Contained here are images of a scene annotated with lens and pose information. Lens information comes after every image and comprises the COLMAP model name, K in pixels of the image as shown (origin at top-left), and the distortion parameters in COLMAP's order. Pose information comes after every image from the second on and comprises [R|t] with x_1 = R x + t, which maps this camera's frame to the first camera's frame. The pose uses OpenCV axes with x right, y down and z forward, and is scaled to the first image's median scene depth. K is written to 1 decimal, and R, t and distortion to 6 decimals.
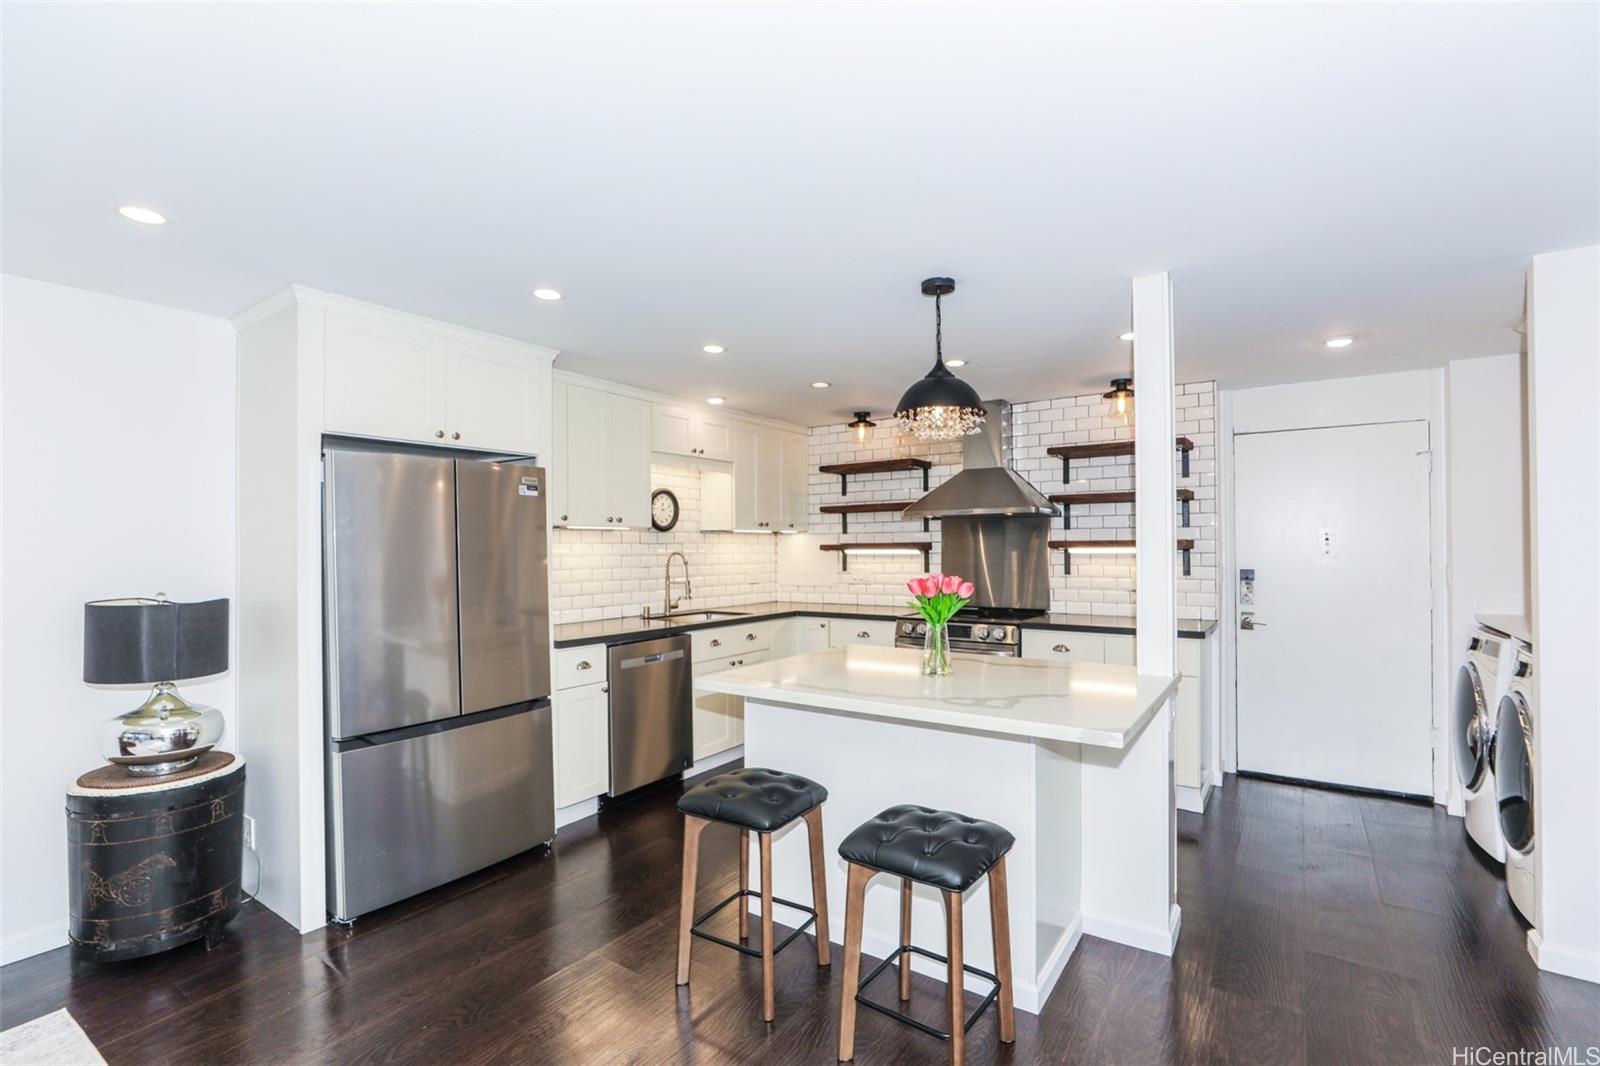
lens RADIAL K [[711.8, 0, 801.2], [0, 711.8, 546.6], [0, 0, 1]] dist [0.000801, 0.000080]
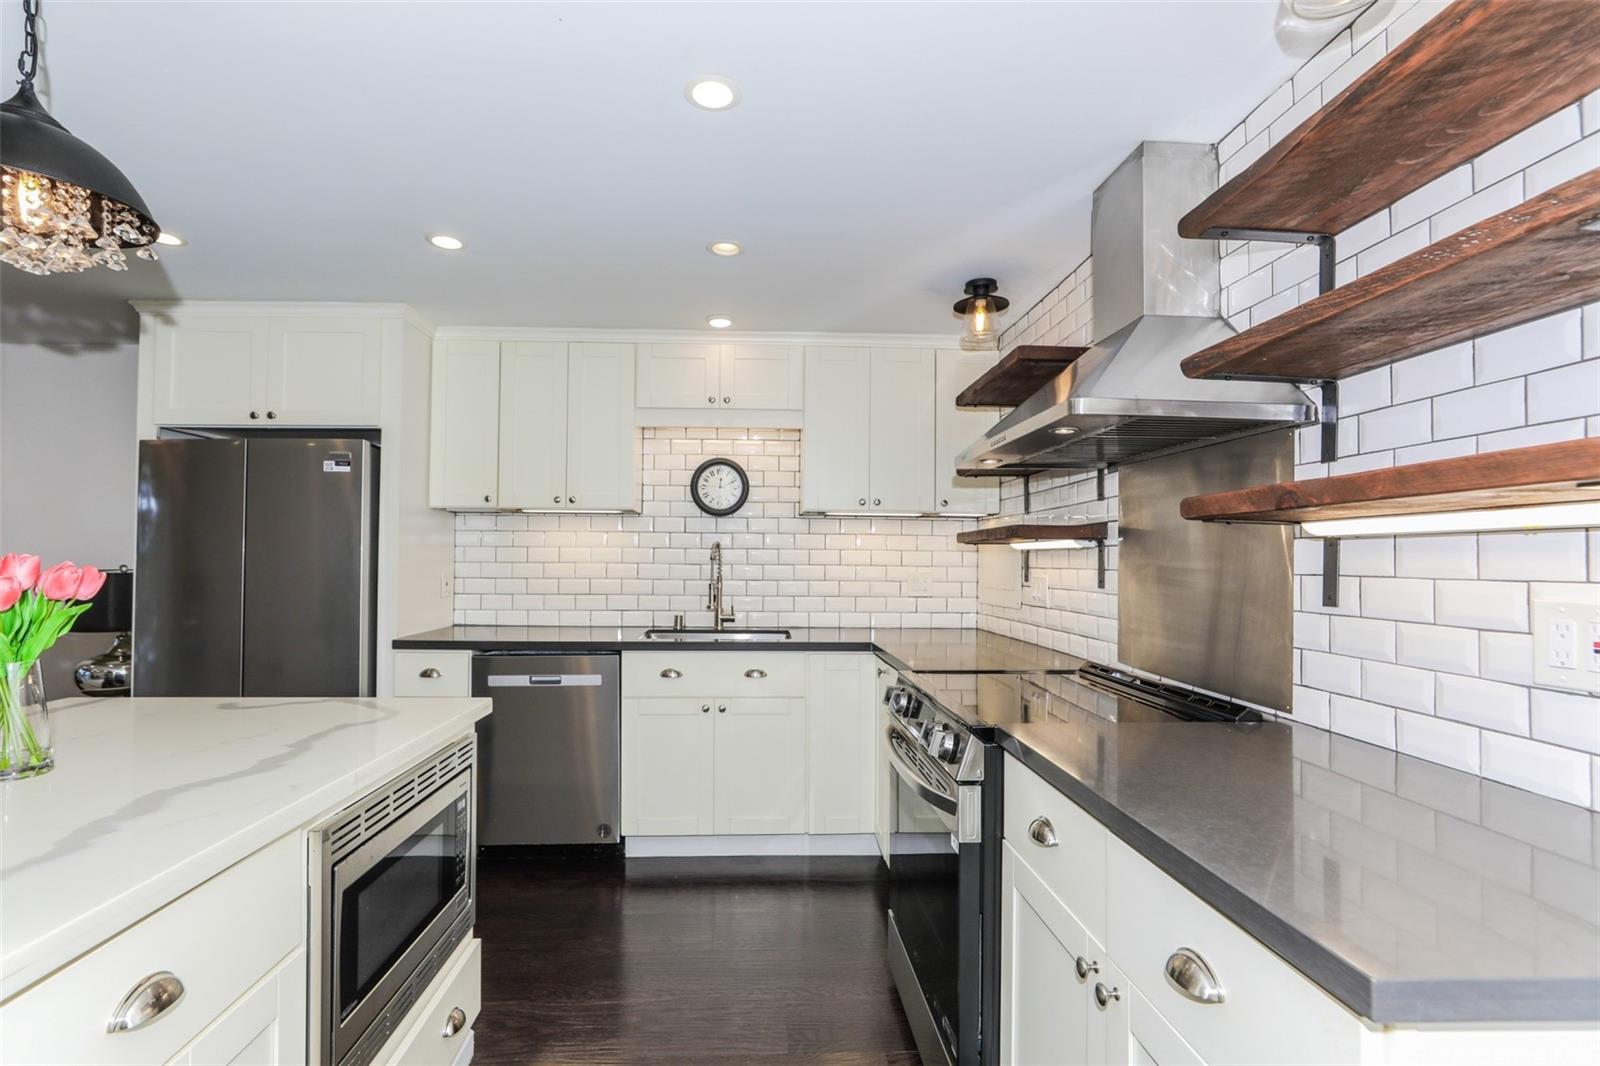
lens RADIAL K [[751.5, 0, 792.0], [0, 751.5, 544.5], [0, 0, 1]] dist [-0.007156, 0.000289]
pose [[0.603516, -0.005024, -0.797335, 0.488233], [-0.009413, 0.999866, -0.013425, 0.018378], [0.797296, 0.015607, 0.603387, 0.610307]]
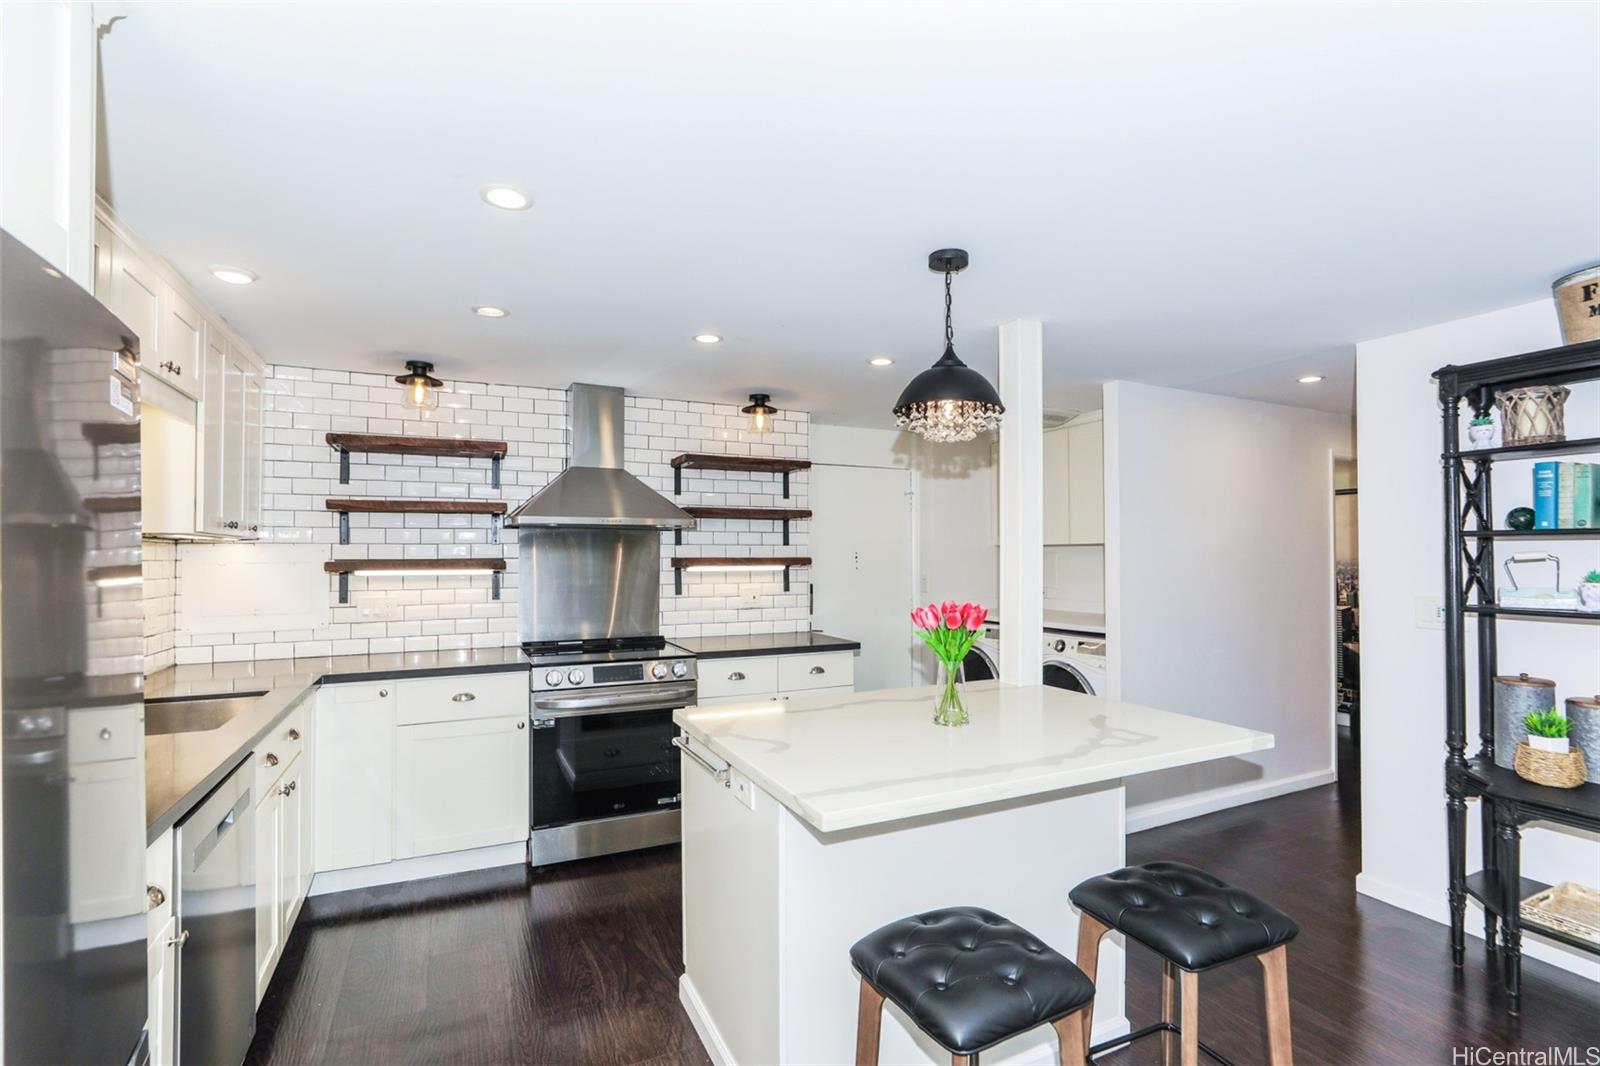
lens RADIAL K [[751.5, 0, 792.0], [0, 751.5, 544.5], [0, 0, 1]] dist [-0.007156, 0.000289]
pose [[0.516256, 0.020075, 0.856199, -0.367702], [0.000845, 0.999713, -0.023949, -0.002124], [-0.856434, 0.013087, 0.516090, 0.378494]]
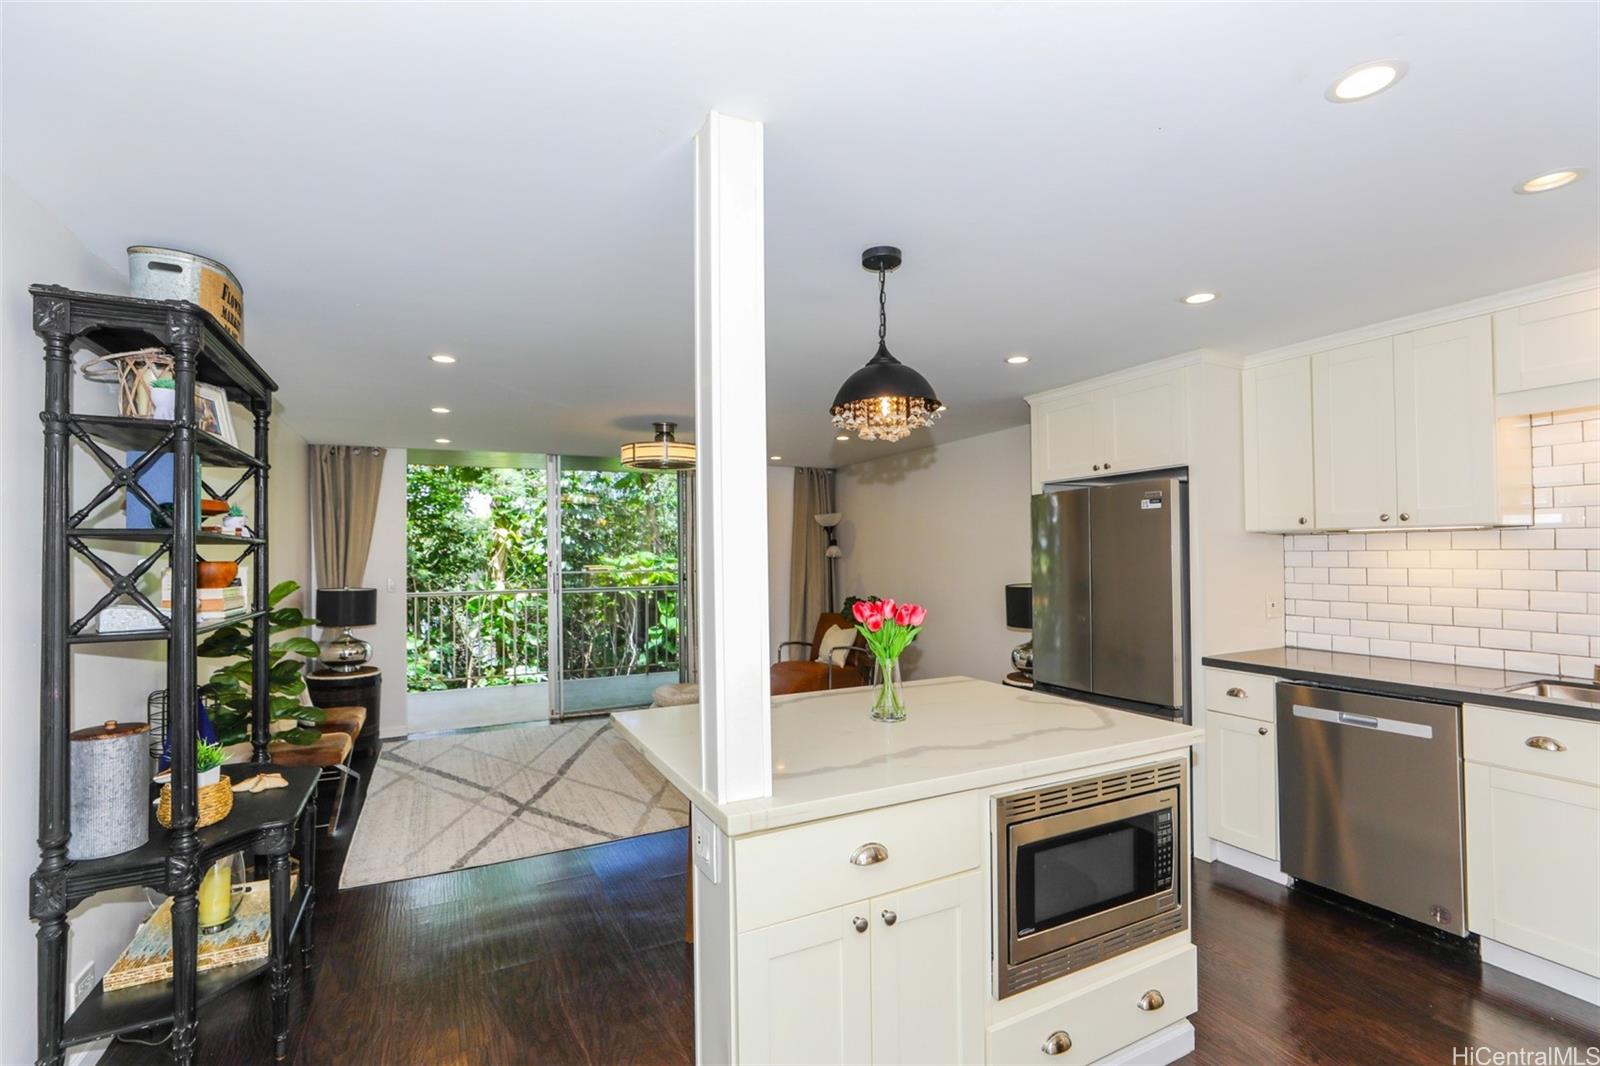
lens RADIAL K [[742.0, 0, 799.8], [0, 742.0, 553.3], [0, 0, 1]] dist [-0.001427, 0.000428]
pose [[-0.482704, 0.012001, -0.875701, 0.563490], [0.016074, 0.999859, 0.004842, -0.013434], [0.875636, -0.011739, -0.482829, 0.736807]]
